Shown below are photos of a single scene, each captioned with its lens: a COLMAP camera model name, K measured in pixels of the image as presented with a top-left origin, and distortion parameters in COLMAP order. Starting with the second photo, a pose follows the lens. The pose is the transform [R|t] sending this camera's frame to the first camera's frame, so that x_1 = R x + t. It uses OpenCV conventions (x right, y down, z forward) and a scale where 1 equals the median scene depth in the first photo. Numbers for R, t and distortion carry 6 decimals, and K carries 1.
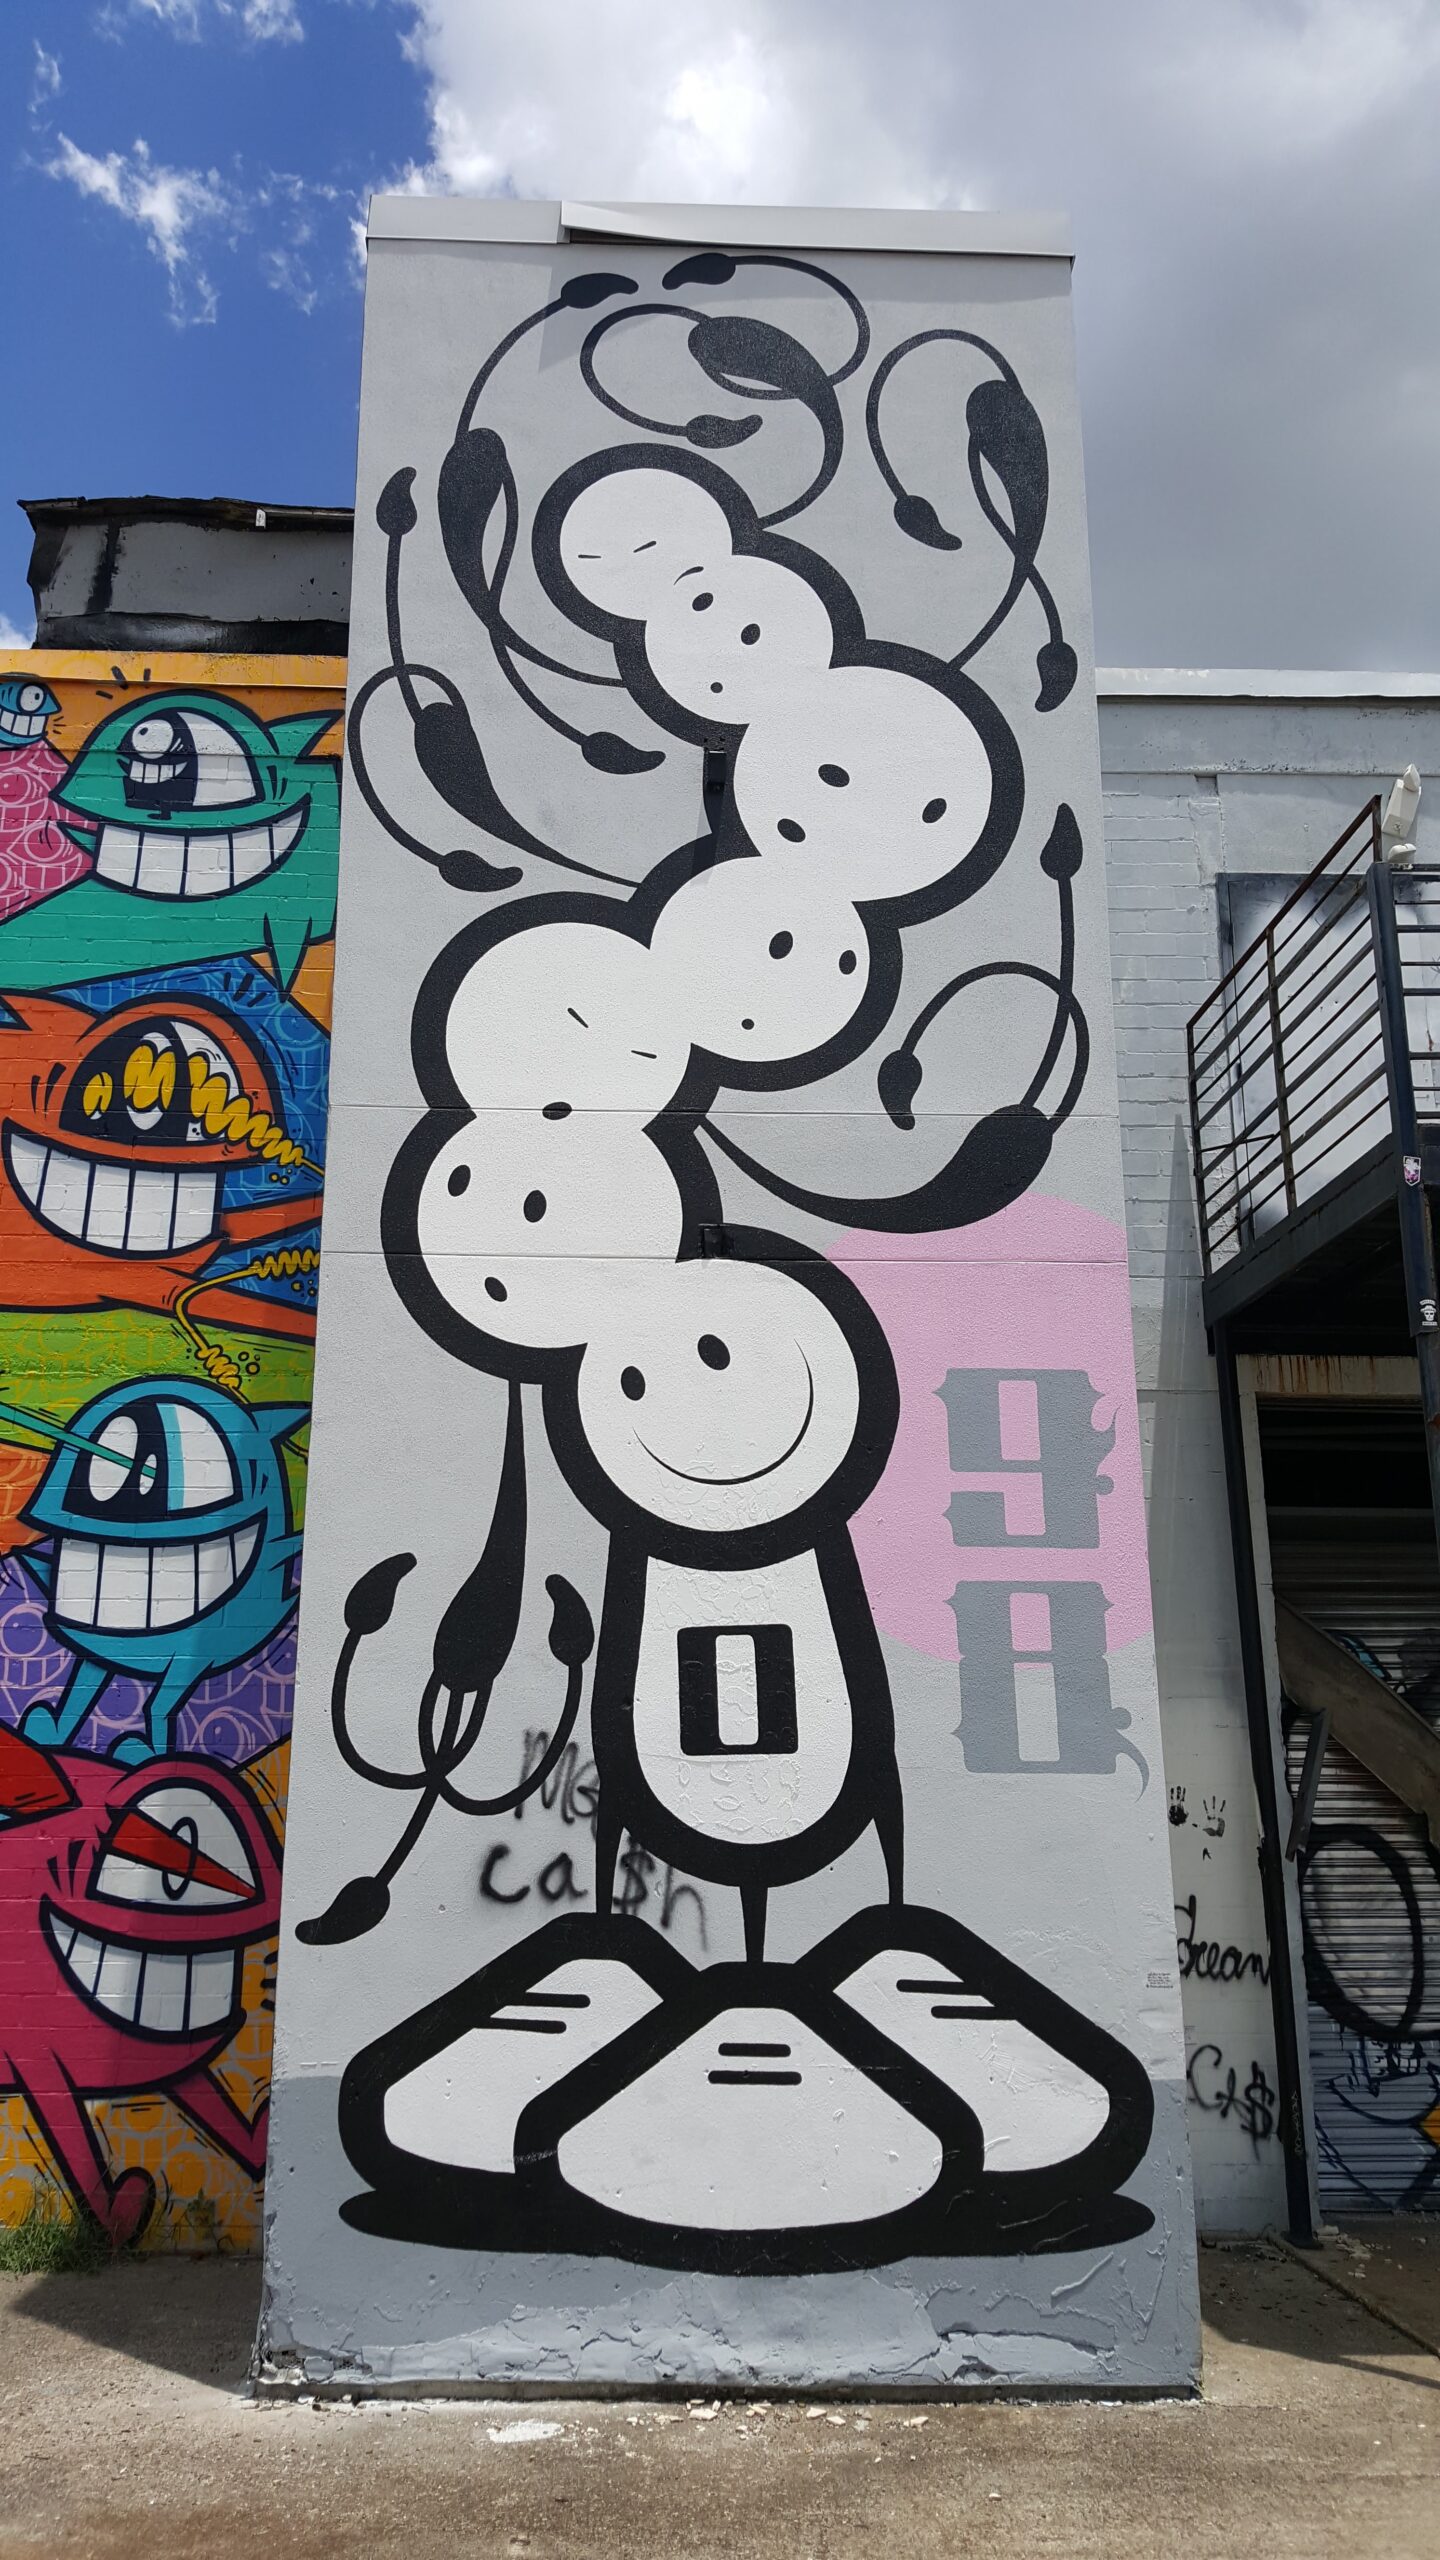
lens RADIAL K [[1890.8, 0, 644.6], [0, 1890.8, 1278.0], [0, 0, 1]] dist [0.168200, -0.294889]
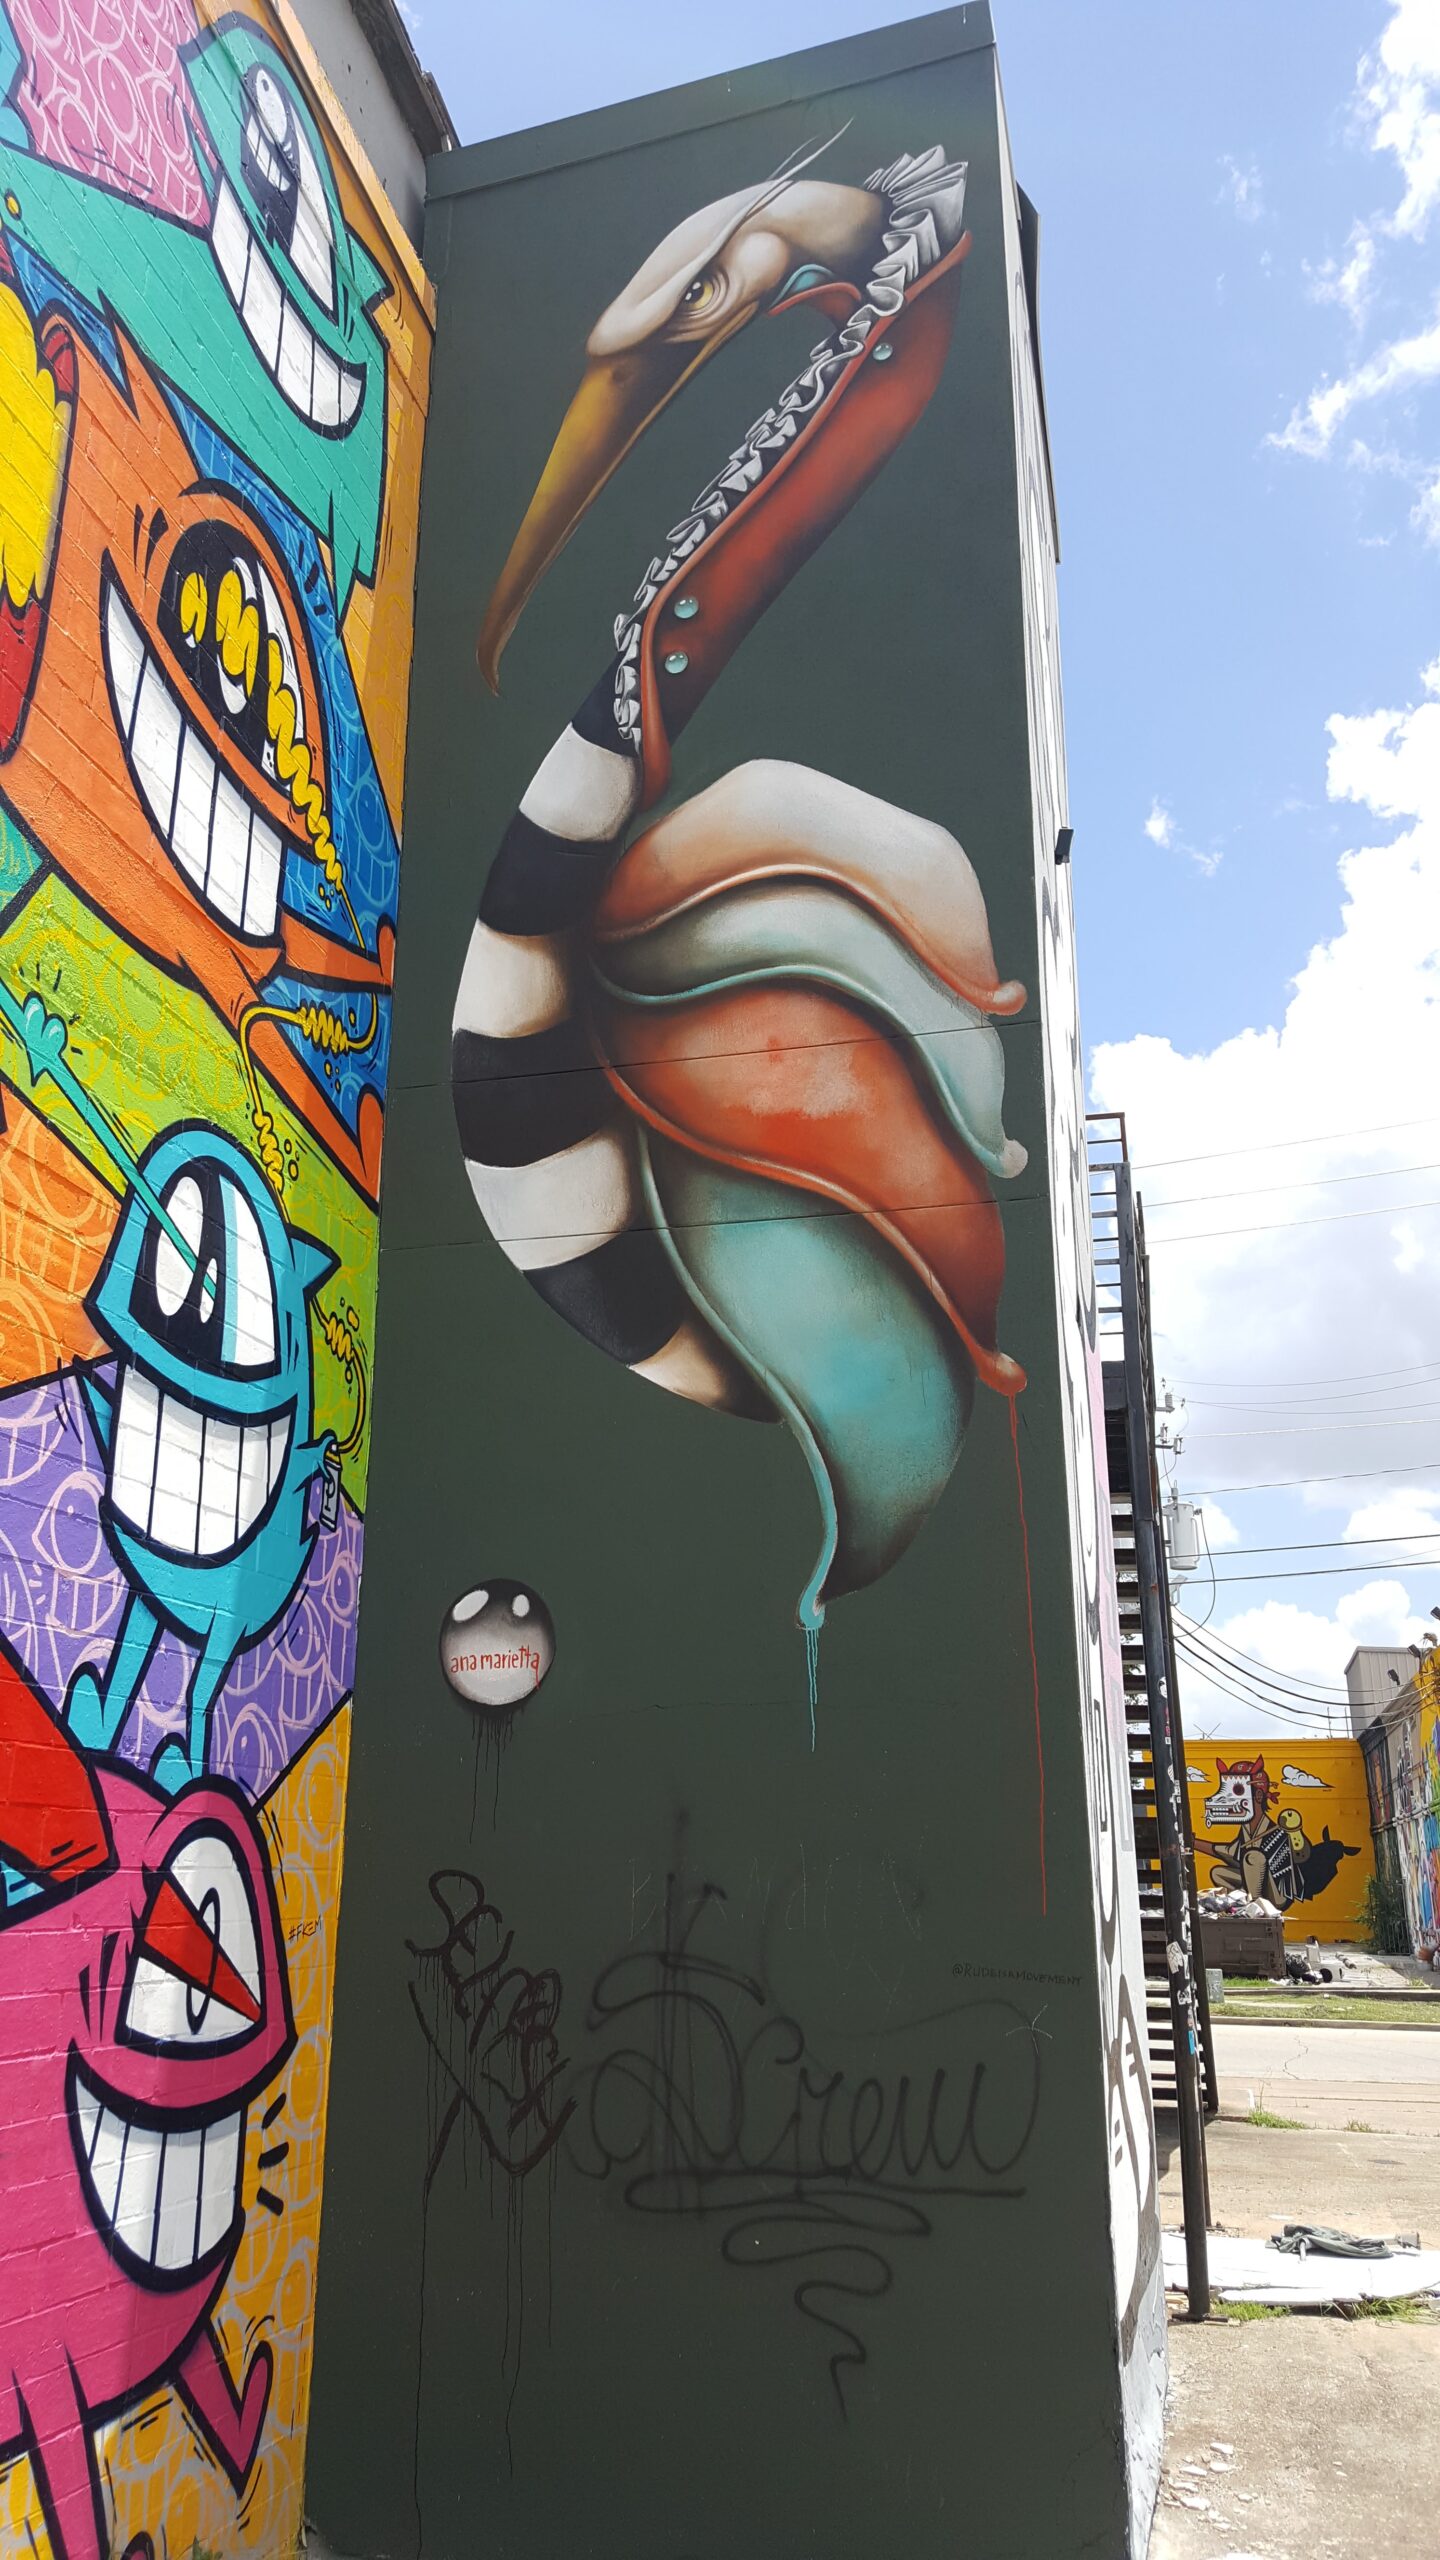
lens RADIAL K [[1890.8, 0, 644.6], [0, 1890.8, 1278.0], [0, 0, 1]] dist [0.168200, -0.294889]
pose [[0.309935, 0.280310, 0.908497, -0.761464], [-0.259209, 0.944265, -0.202917, 0.186184], [-0.914741, -0.172600, 0.365320, 0.684249]]
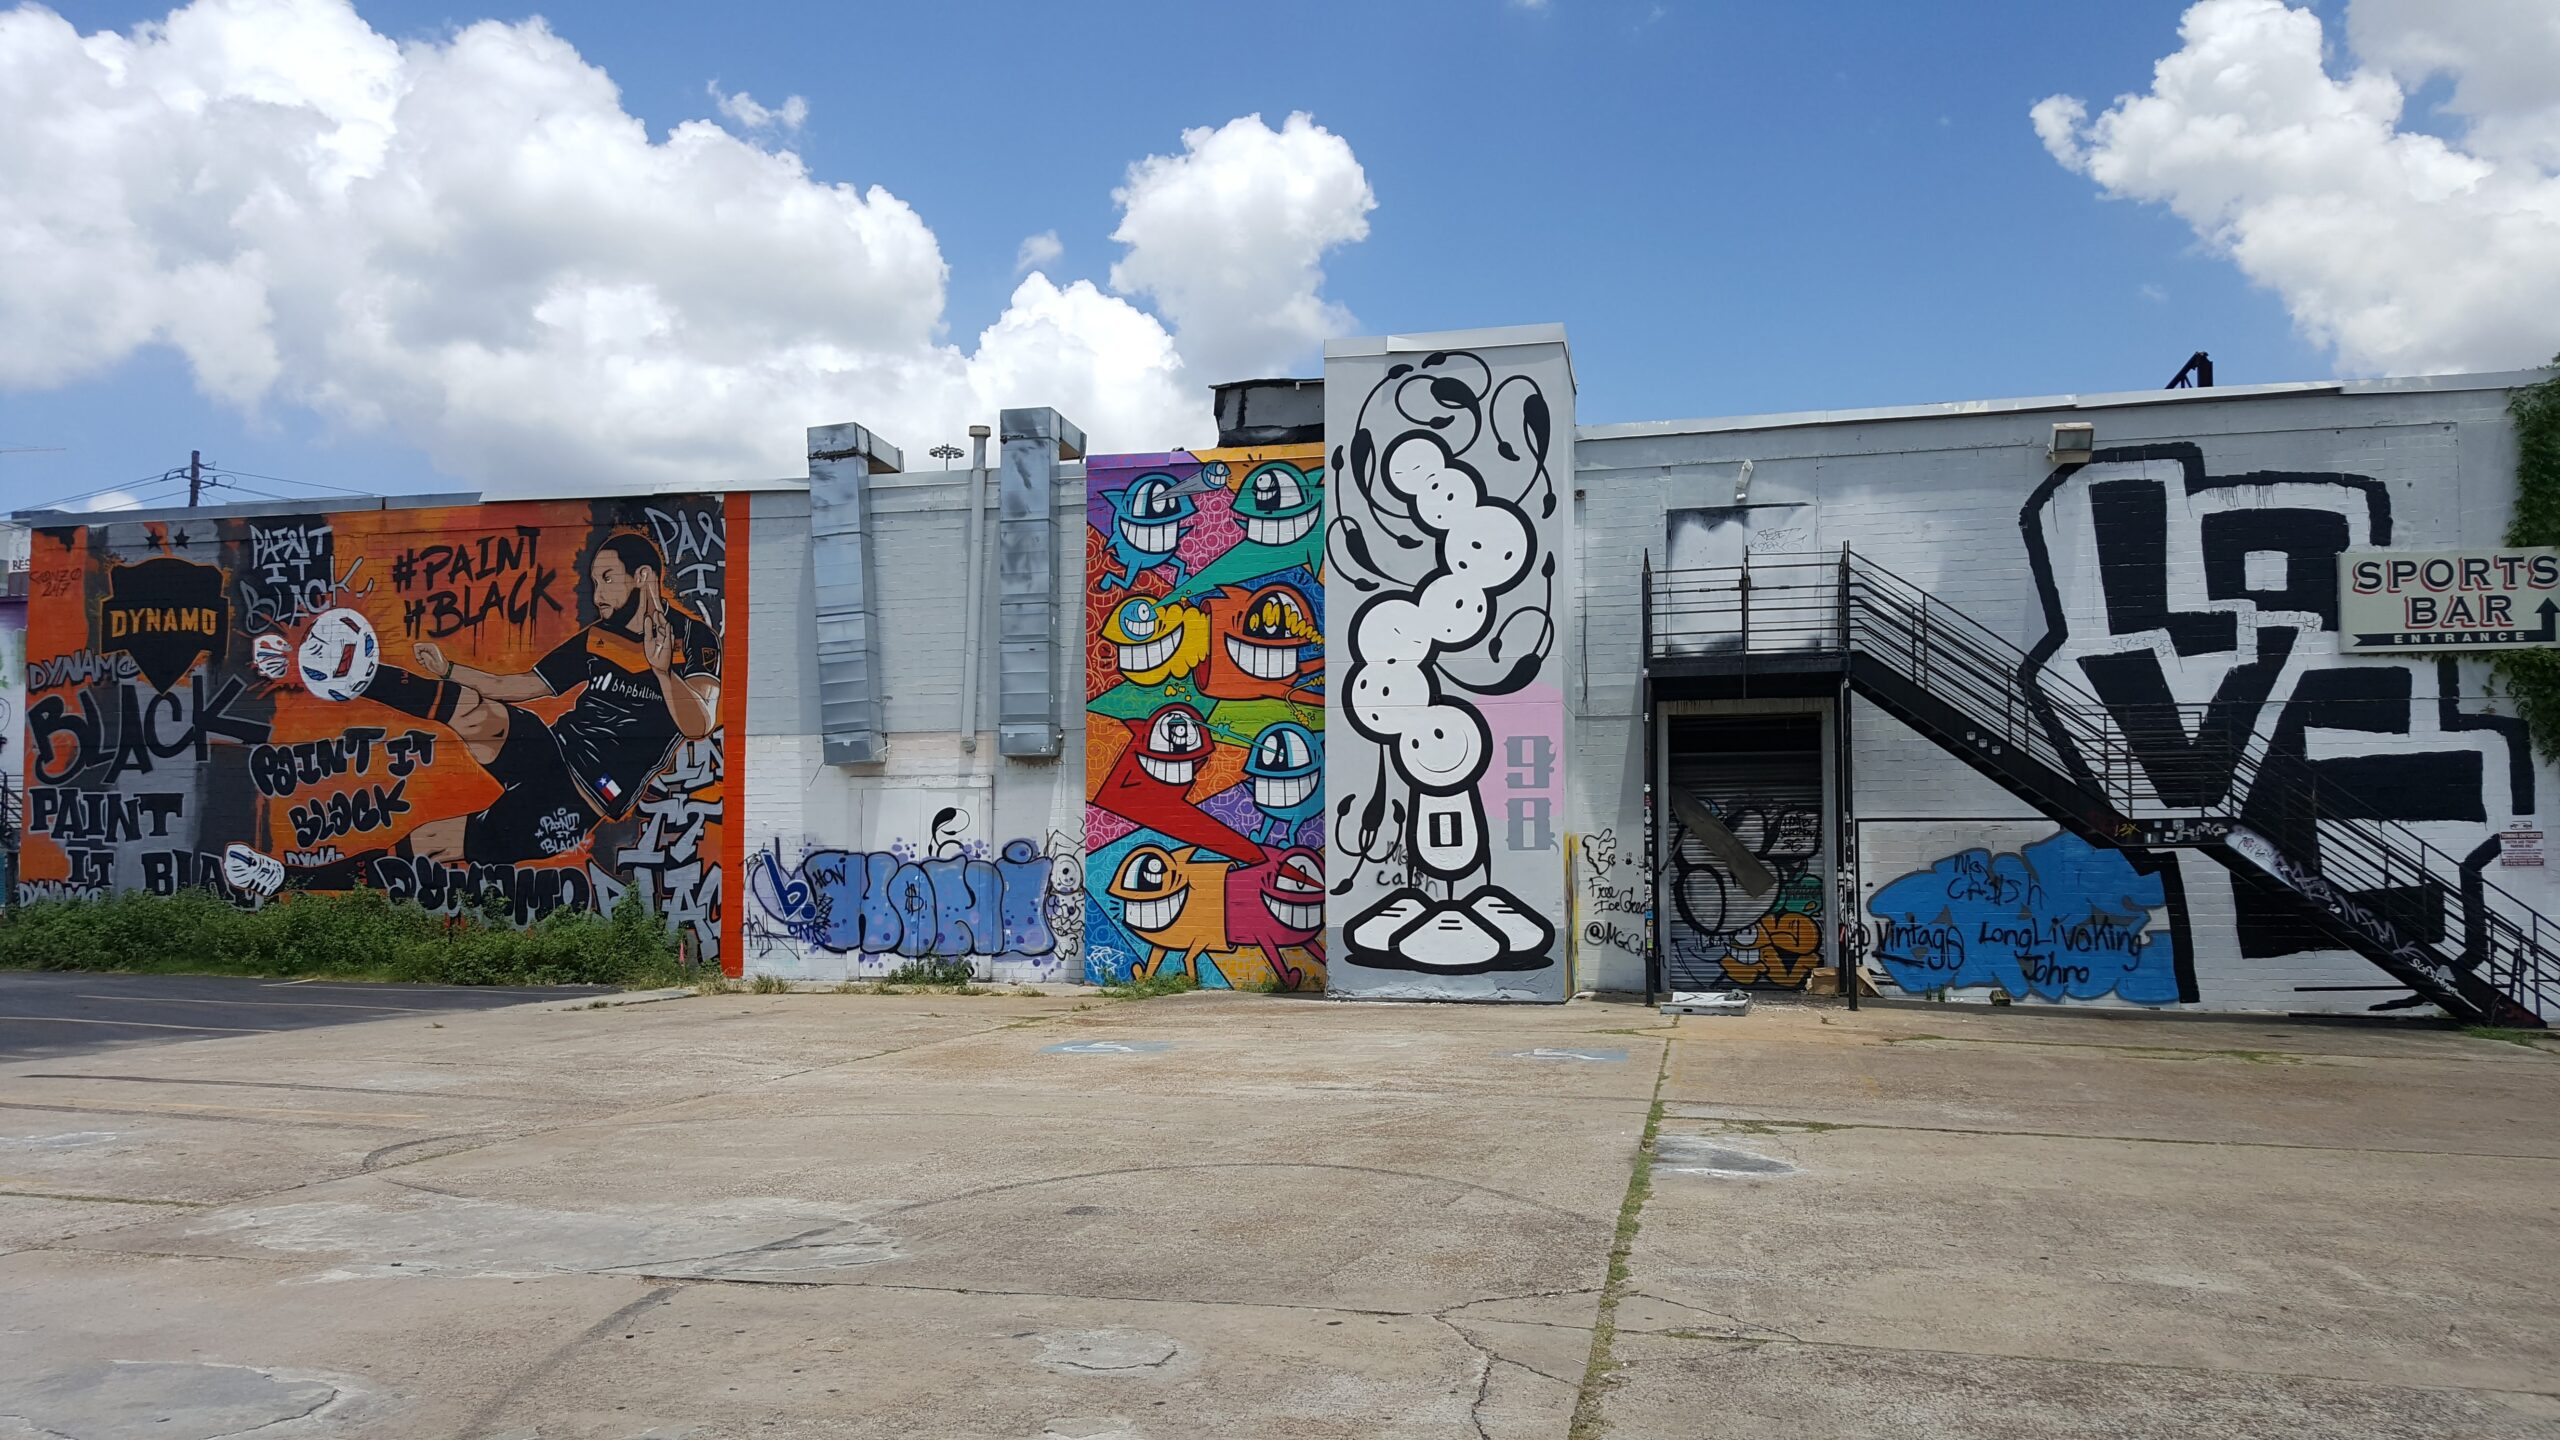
lens RADIAL K [[1890.8, 0, 1277.2], [0, 1890.8, 791.4], [0, 0, 1]] dist [0.168200, -0.294889]
pose [[0.968236, -0.017463, -0.249426, 0.479093], [0.073026, 0.973815, 0.215296, -0.488629], [0.239135, -0.226672, 0.944158, -1.838275]]
